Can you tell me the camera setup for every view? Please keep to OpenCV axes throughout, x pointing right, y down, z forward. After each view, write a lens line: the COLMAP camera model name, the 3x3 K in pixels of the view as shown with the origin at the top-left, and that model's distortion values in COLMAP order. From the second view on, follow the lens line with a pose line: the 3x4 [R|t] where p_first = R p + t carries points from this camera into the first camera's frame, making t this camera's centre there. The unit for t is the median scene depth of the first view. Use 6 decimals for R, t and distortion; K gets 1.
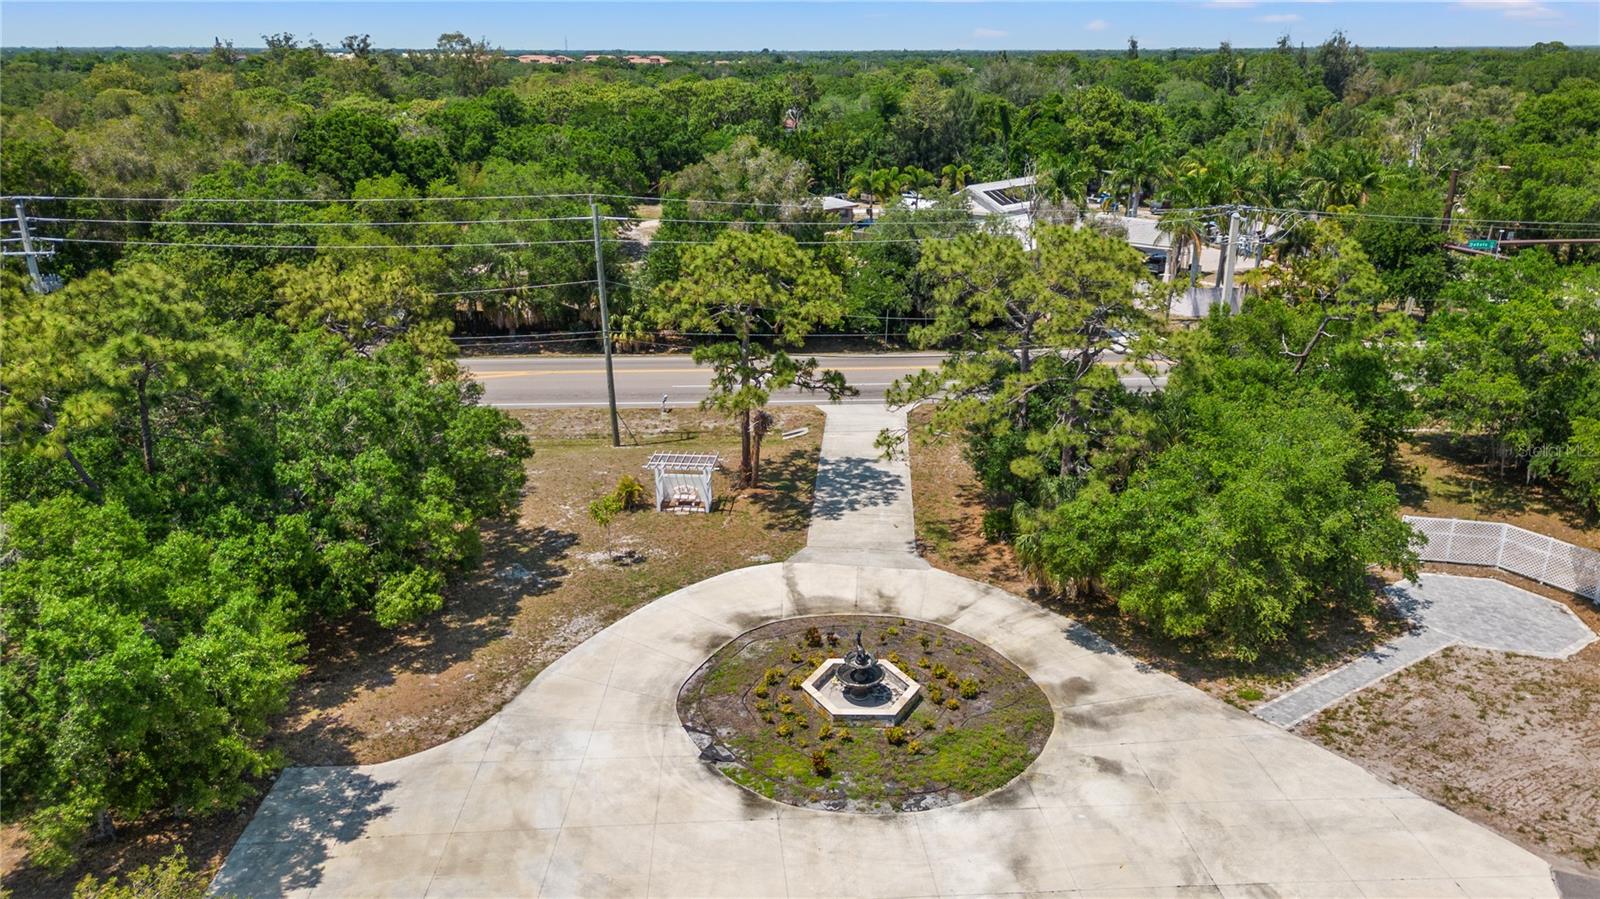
lens RADIAL K [[1126.9, 0, 806.5], [0, 1126.9, 445.5], [0, 0, 1]] dist [0.060186, -0.055852]
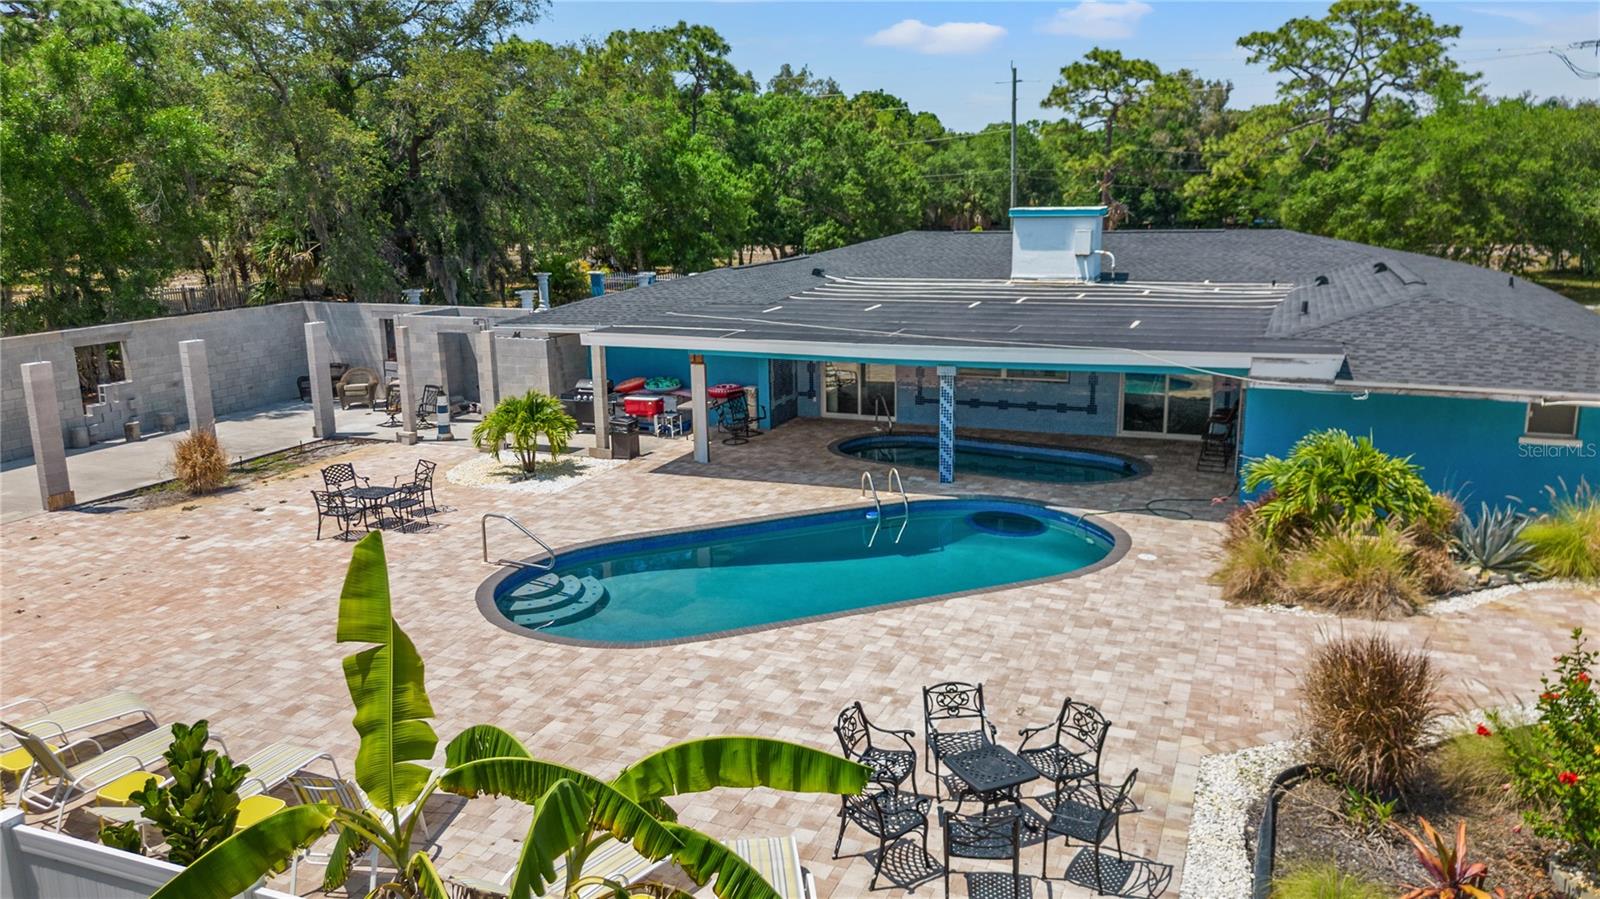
lens RADIAL K [[1171.1, 0, 800.0], [0, 1171.1, 449.5], [0, 0, 1]] dist [0.063735, -0.066189]
pose [[0.893370, 0.084143, -0.441374, 0.122317], [-0.136988, 0.986549, -0.089198, 0.200873], [0.427931, 0.140150, 0.892879, -0.137305]]
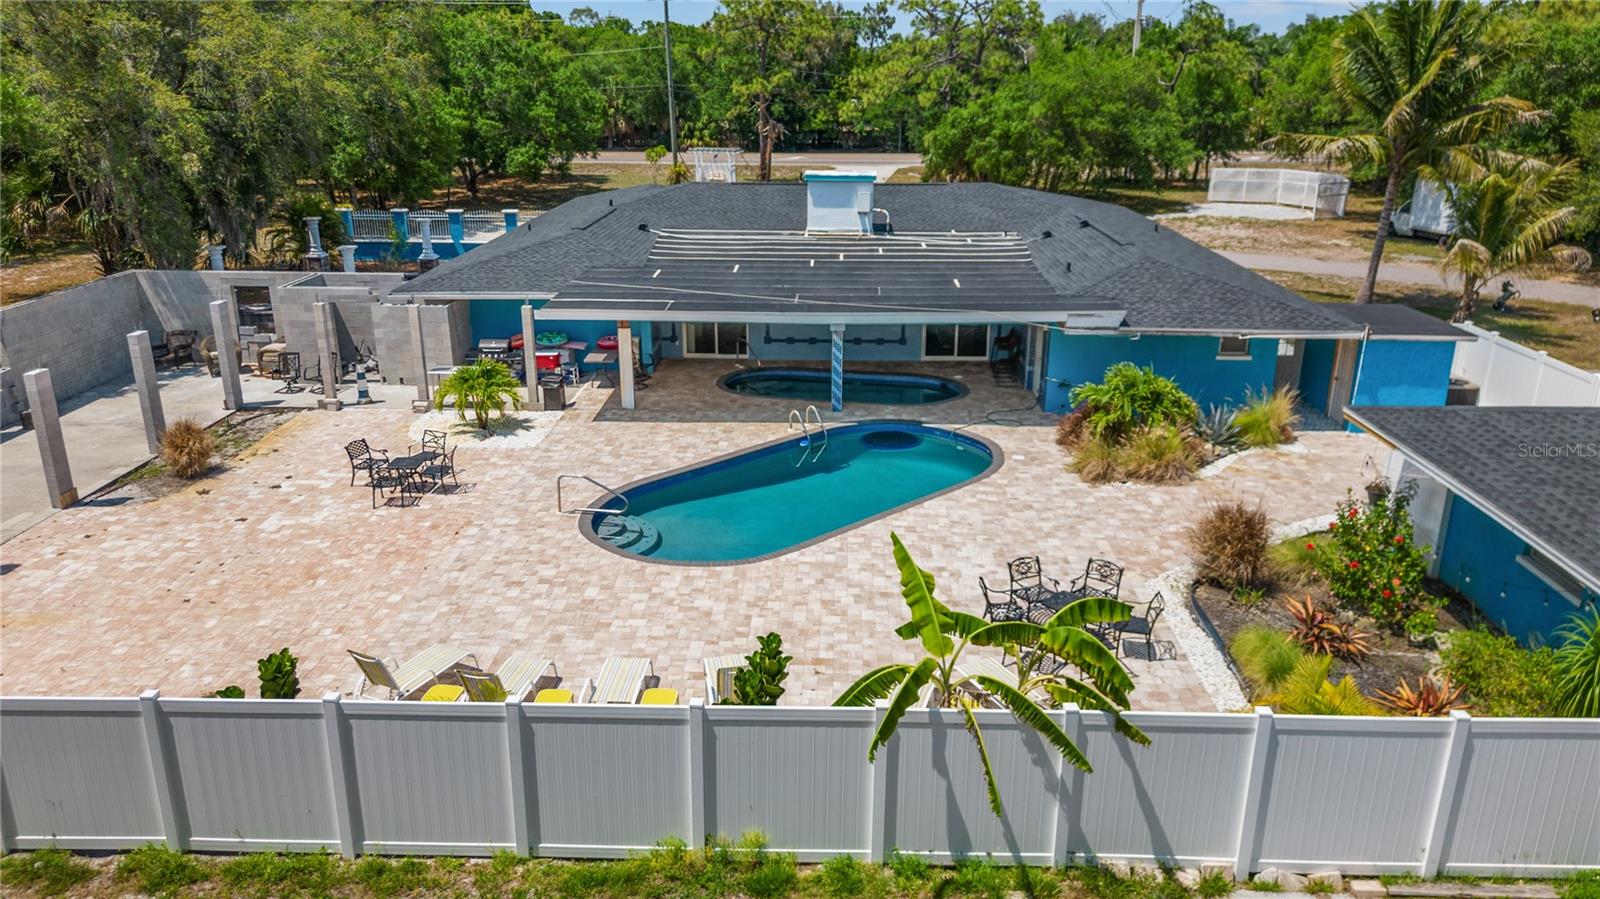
lens RADIAL K [[1138.9, 0, 800.0], [0, 1138.9, 449.5], [0, 0, 1]] dist [0.069255, -0.063627]
pose [[0.993887, 0.035851, -0.104423, 0.077741], [-0.037752, 0.999154, -0.016285, 0.198462], [0.103751, 0.020128, 0.994400, -0.200057]]
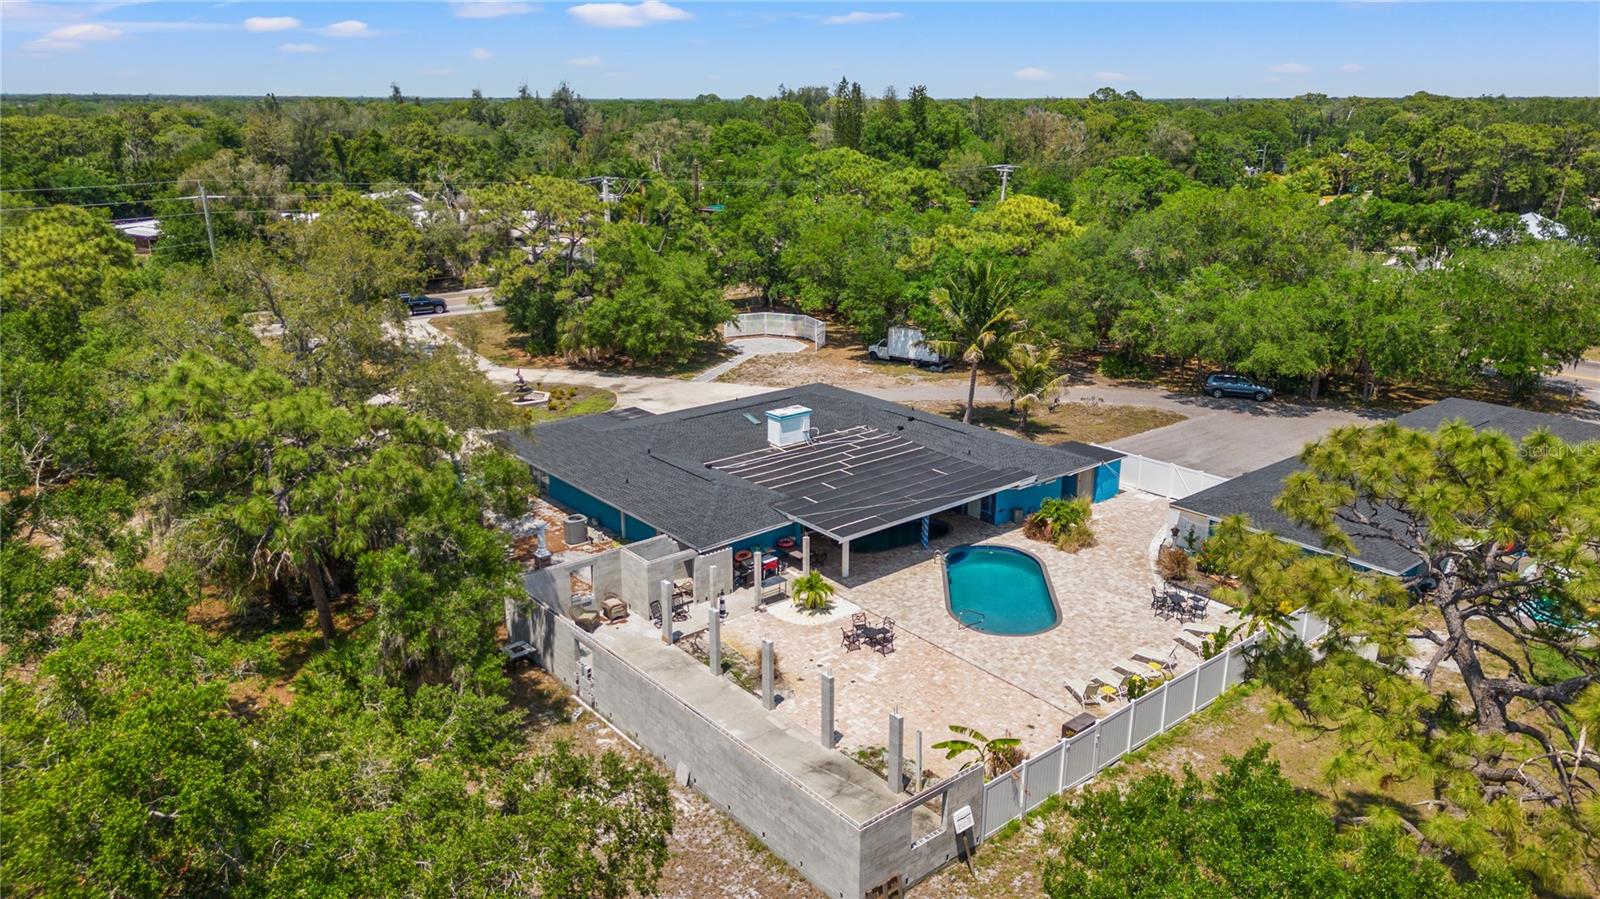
lens RADIAL K [[1138.9, 0, 800.0], [0, 1138.9, 449.5], [0, 0, 1]] dist [0.069255, -0.063627]
pose [[0.807094, -0.171083, 0.565092, -0.249341], [0.192863, 0.980989, 0.021539, 0.123546], [-0.558034, 0.091601, 0.824746, -0.328027]]
